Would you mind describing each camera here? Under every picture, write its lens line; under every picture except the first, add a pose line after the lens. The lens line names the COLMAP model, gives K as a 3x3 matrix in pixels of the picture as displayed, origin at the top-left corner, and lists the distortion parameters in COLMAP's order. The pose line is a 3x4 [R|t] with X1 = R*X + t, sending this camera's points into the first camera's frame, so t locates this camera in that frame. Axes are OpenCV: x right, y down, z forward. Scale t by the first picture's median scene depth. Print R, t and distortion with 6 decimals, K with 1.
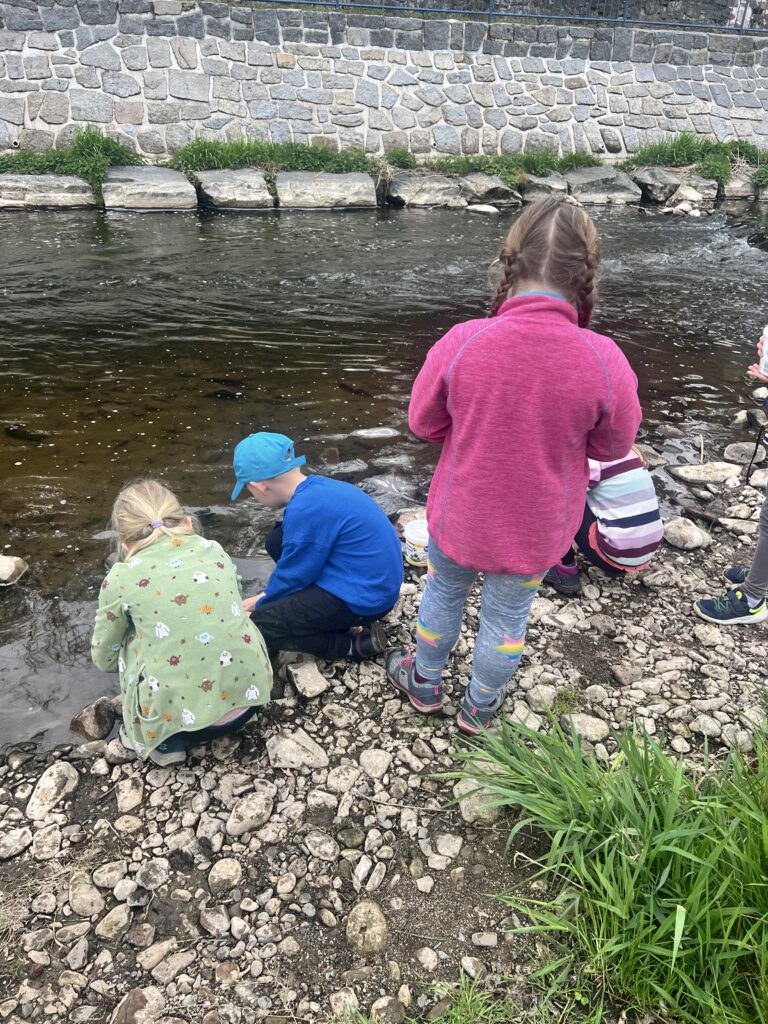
lens RADIAL K [[782.1, 0, 384.0], [0, 782.1, 512.0], [0, 0, 1]] dist [0.053057, -0.058621]
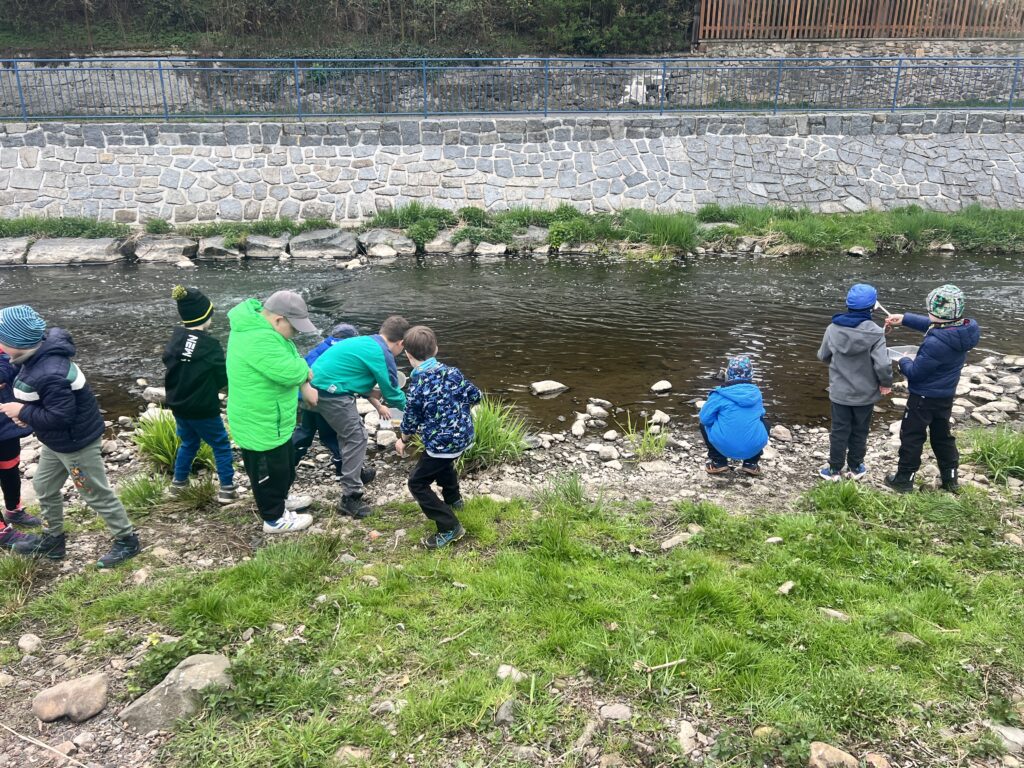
lens RADIAL K [[782.1, 0, 512.0], [0, 782.1, 384.0], [0, 0, 1]] dist [0.053057, -0.058621]
pose [[0.975113, 0.029772, -0.219699, 0.832245], [-0.069636, 0.981922, -0.176012, -0.002738], [0.210488, 0.186930, 0.959558, -0.076070]]
